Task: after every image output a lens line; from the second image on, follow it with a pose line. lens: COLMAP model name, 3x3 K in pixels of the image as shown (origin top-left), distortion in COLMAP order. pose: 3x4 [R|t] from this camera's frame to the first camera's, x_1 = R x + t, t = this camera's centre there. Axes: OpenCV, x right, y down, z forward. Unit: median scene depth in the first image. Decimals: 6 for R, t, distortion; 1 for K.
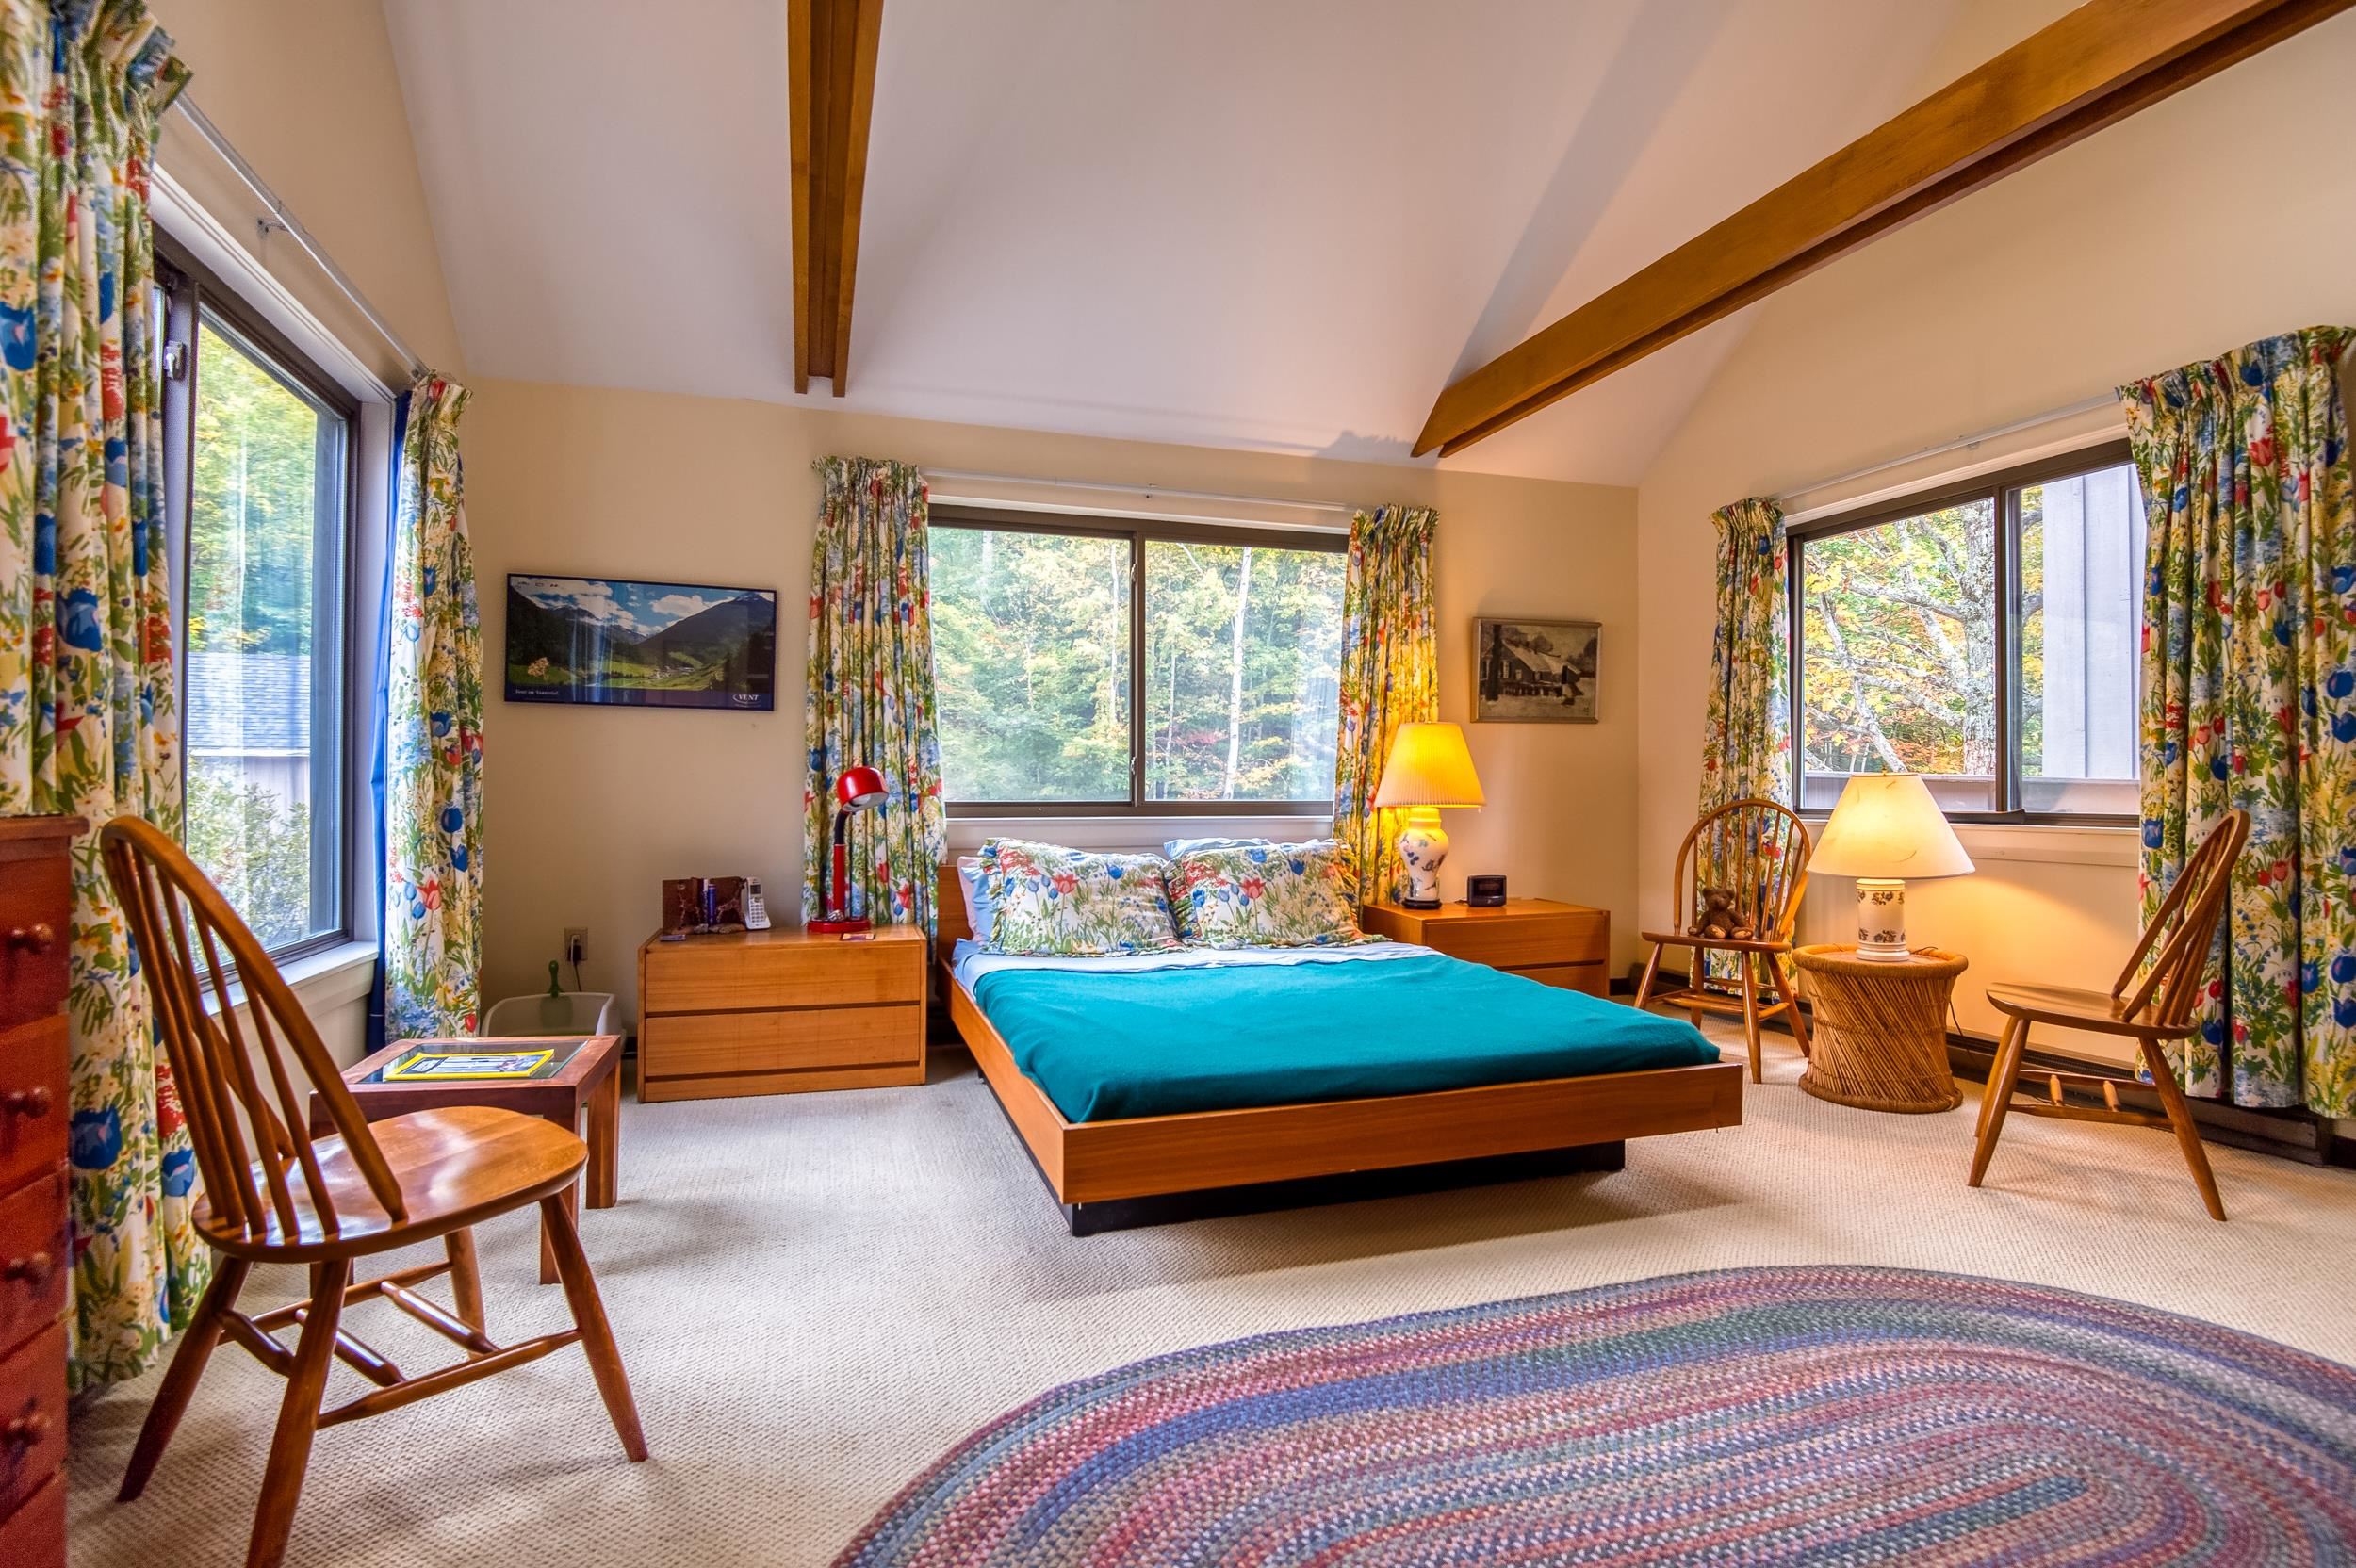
lens RADIAL K [[1152.2, 0, 1178.0], [0, 1152.2, 784.0], [0, 0, 1]] dist [0.001488, -0.020641]
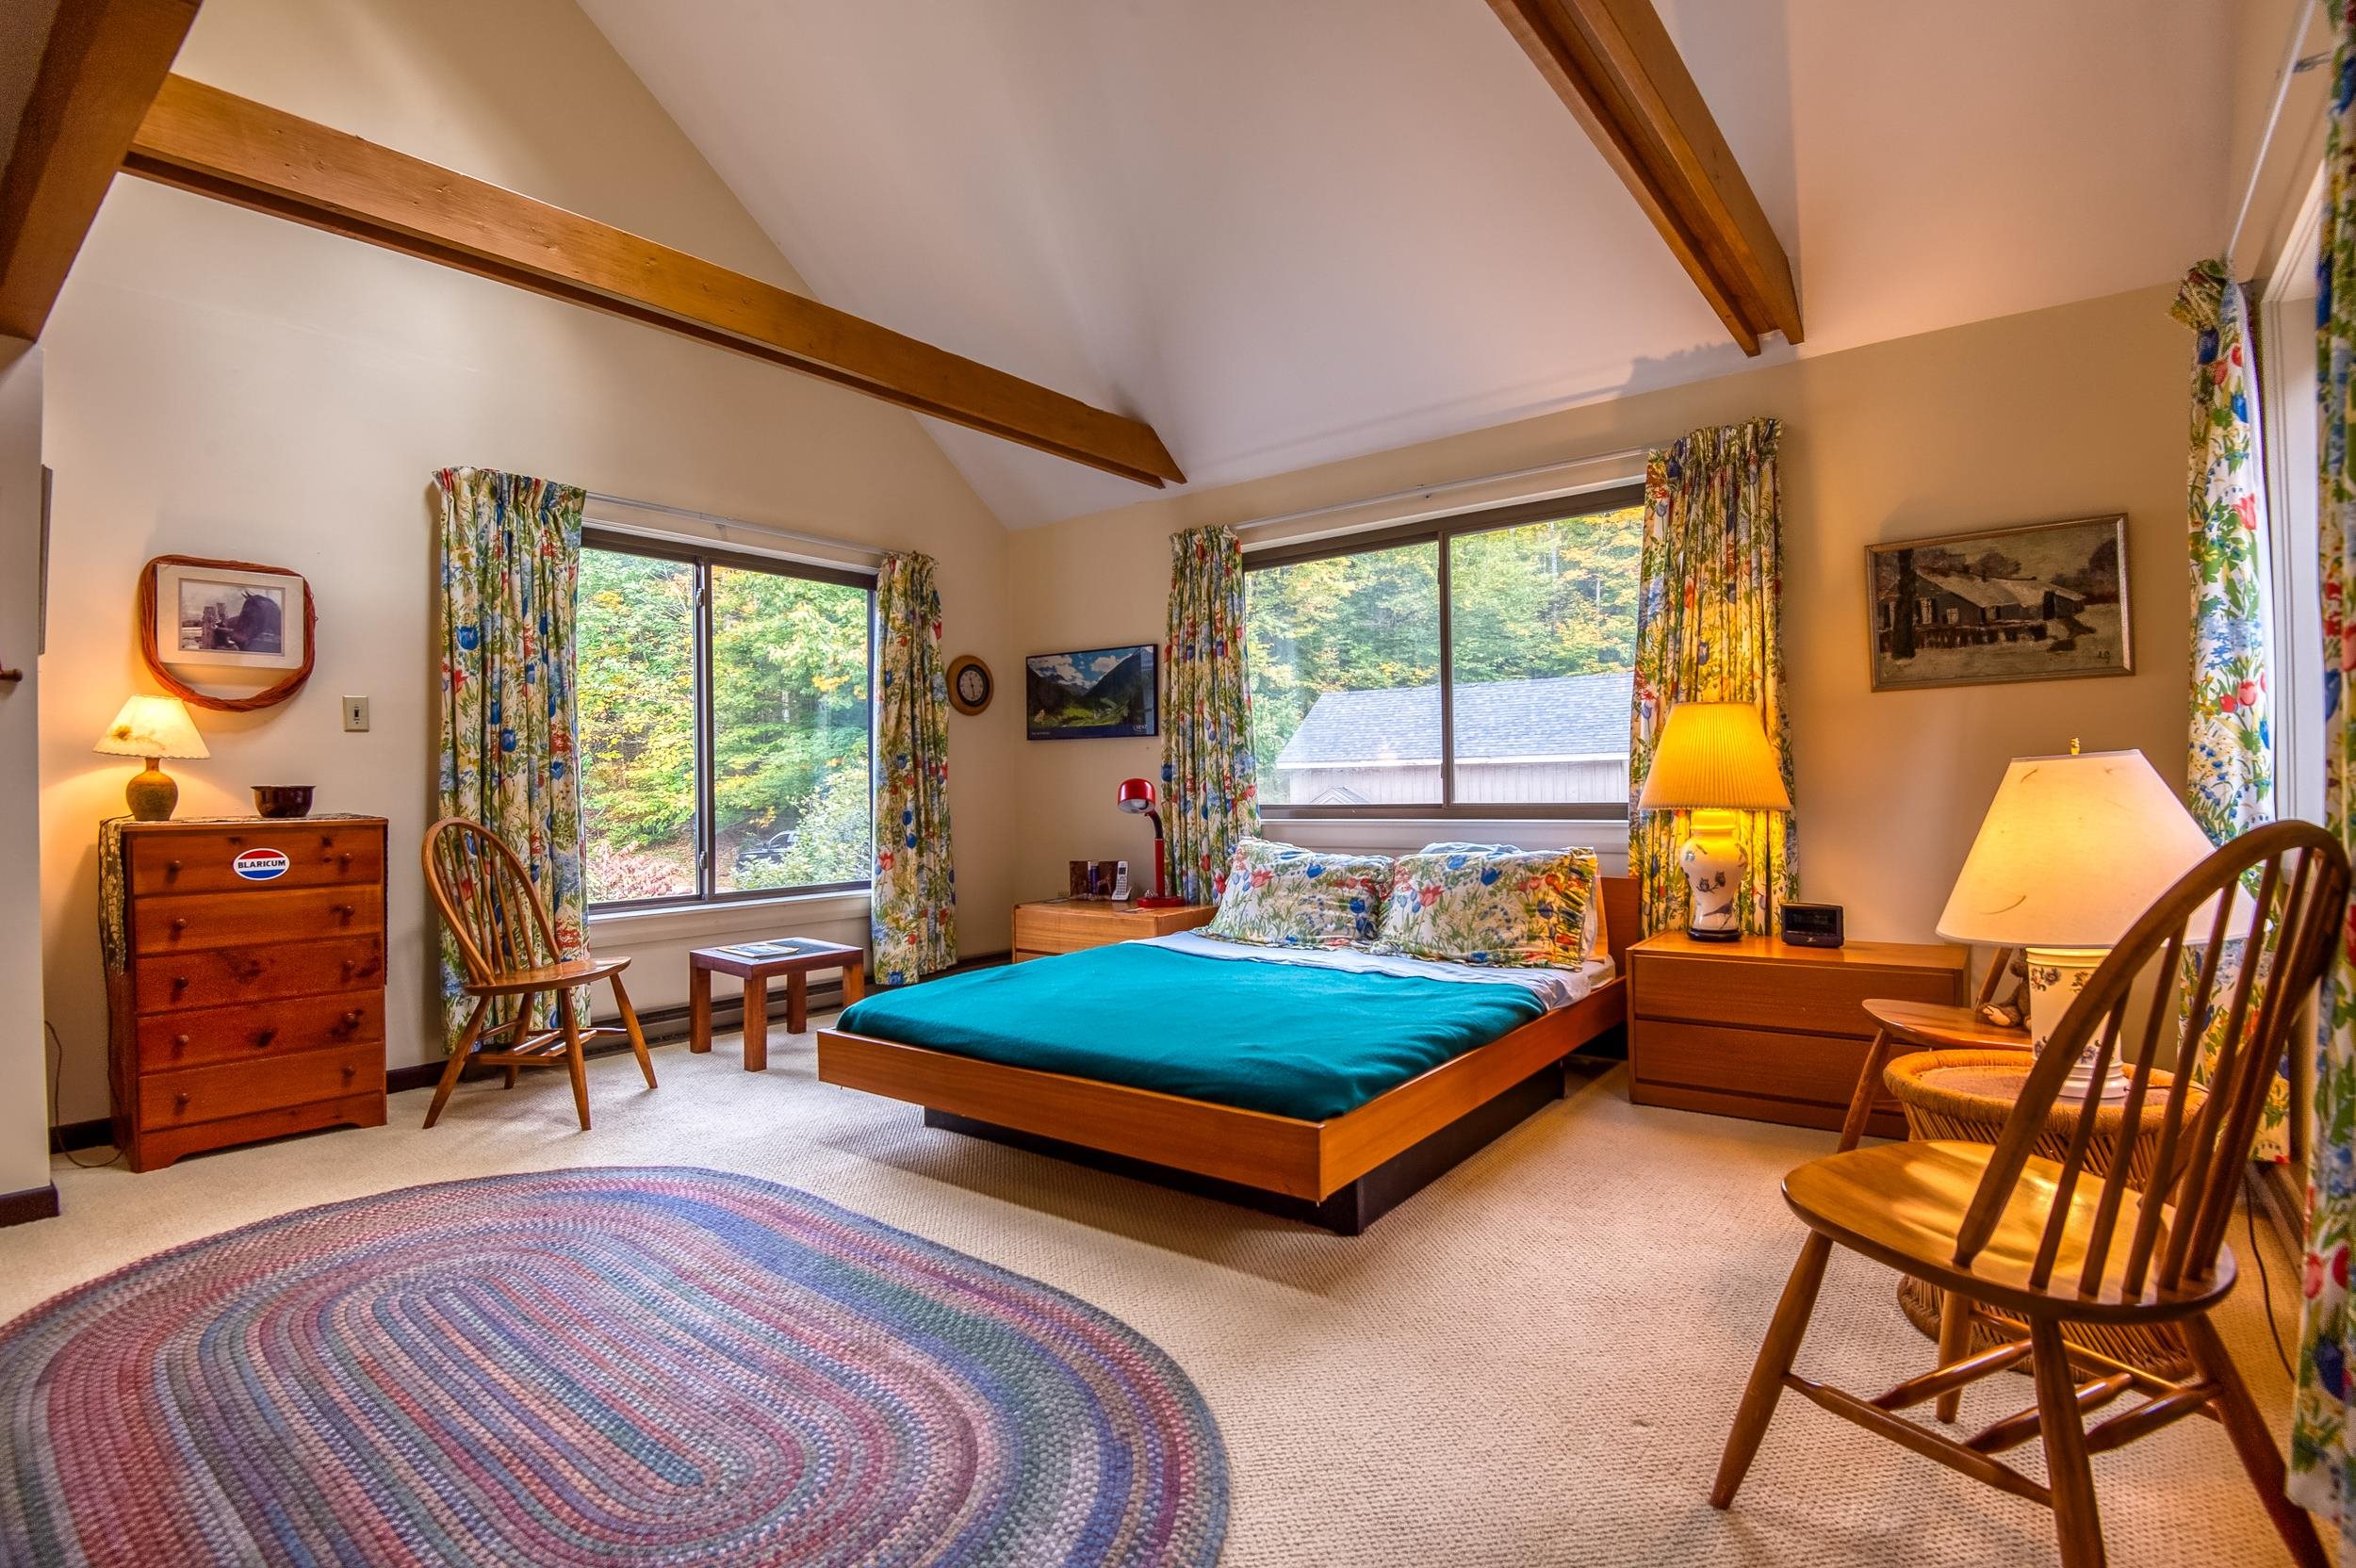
lens RADIAL K [[1122.0, 0, 1178.5], [0, 1122.0, 794.1], [0, 0, 1]] dist [-0.018239, -0.000919]
pose [[0.557165, -0.008588, -0.830357, 0.713198], [0.018892, 0.999819, 0.002335, 0.000181], [0.830187, -0.016988, 0.557226, 0.307017]]
